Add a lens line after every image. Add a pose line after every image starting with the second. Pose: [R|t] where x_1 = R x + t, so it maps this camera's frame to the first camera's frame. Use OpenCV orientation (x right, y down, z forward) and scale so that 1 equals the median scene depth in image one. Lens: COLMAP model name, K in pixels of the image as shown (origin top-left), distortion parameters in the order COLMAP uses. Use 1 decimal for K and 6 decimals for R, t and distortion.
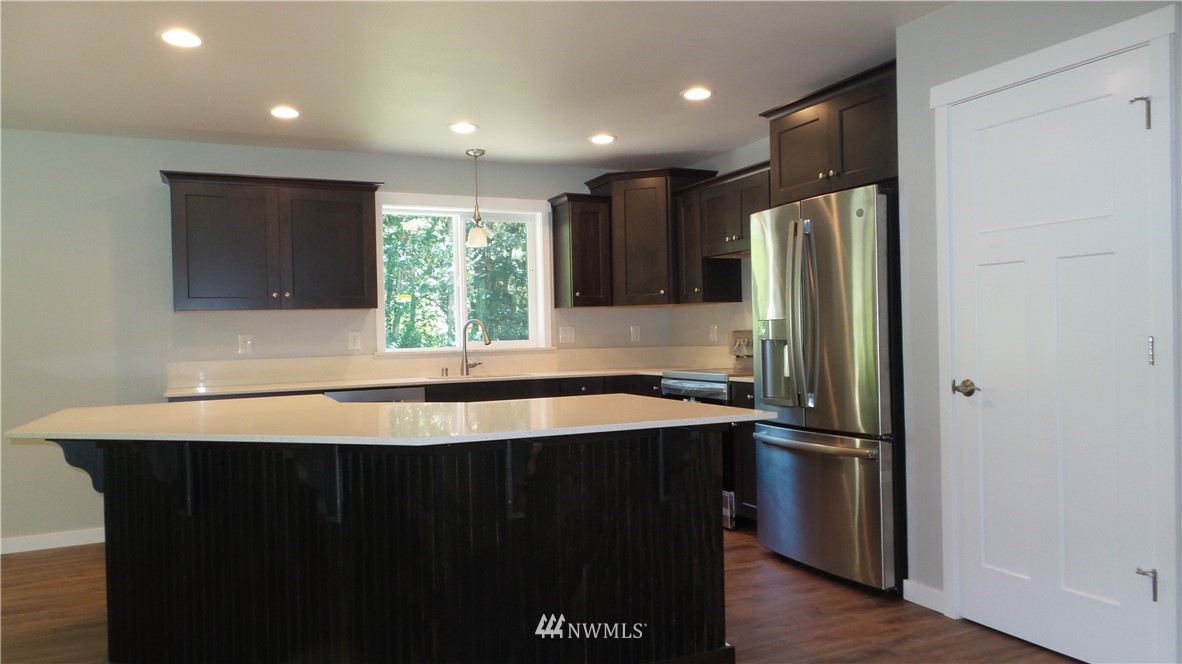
lens RADIAL K [[830.7, 0, 591.0], [0, 830.7, 332.0], [0, 0, 1]] dist [0.025835, -0.000019]
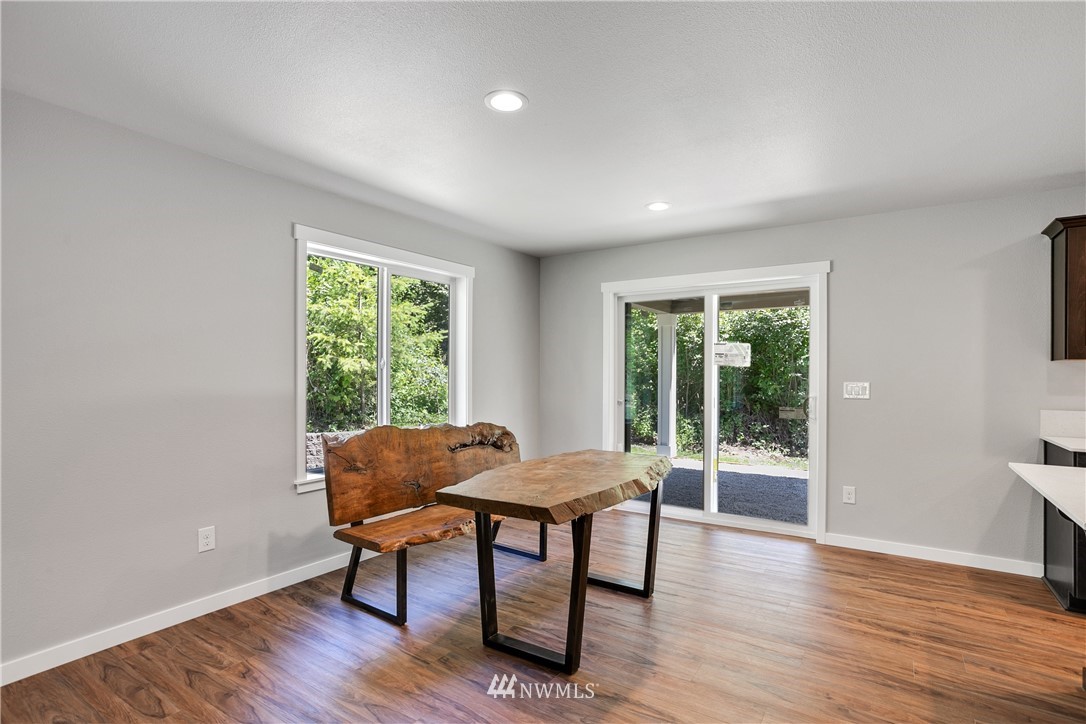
lens RADIAL K [[531.5, 0, 545.0], [0, 531.5, 367.5], [0, 0, 1]] dist [-0.064123, 0.033239]
pose [[0.515749, 0.018337, -0.856544, -0.256683], [-0.013391, 0.999821, 0.013341, -0.014572], [0.856635, 0.004590, 0.515902, 0.137497]]
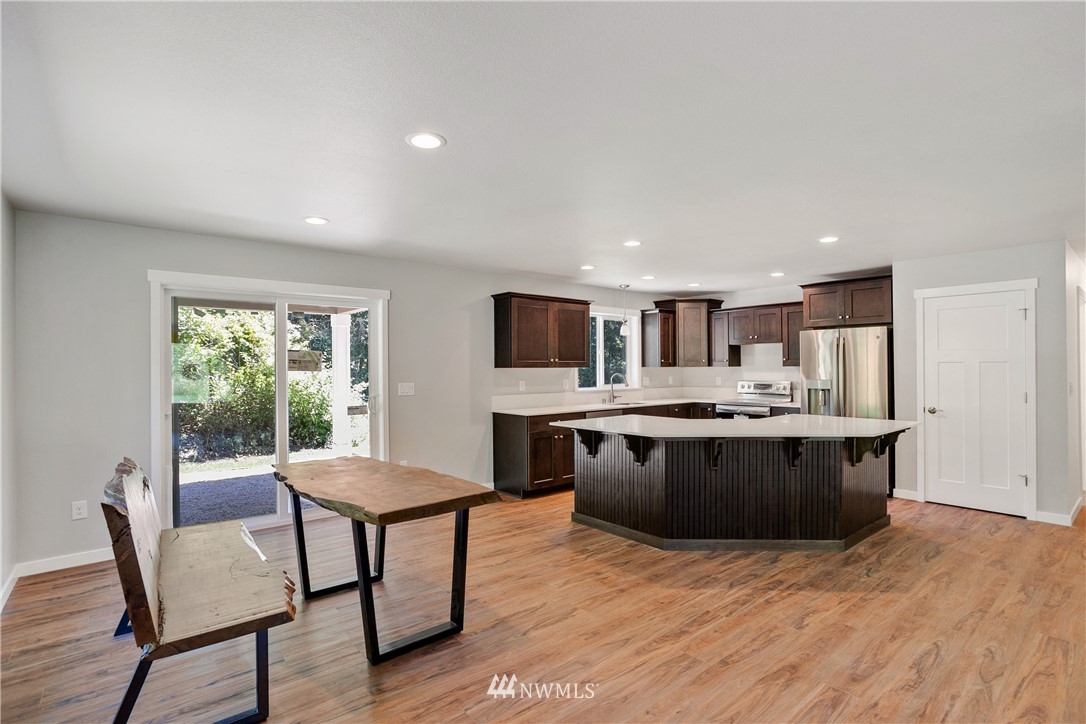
lens RADIAL K [[526.0, 0, 544.2], [0, 526.0, 364.2], [0, 0, 1]] dist [-0.063402, 0.032401]
pose [[0.967259, 0.020796, 0.252938, -0.627776], [-0.018668, 0.999767, -0.010812, -0.019936], [-0.253104, 0.005736, 0.967422, -0.120810]]
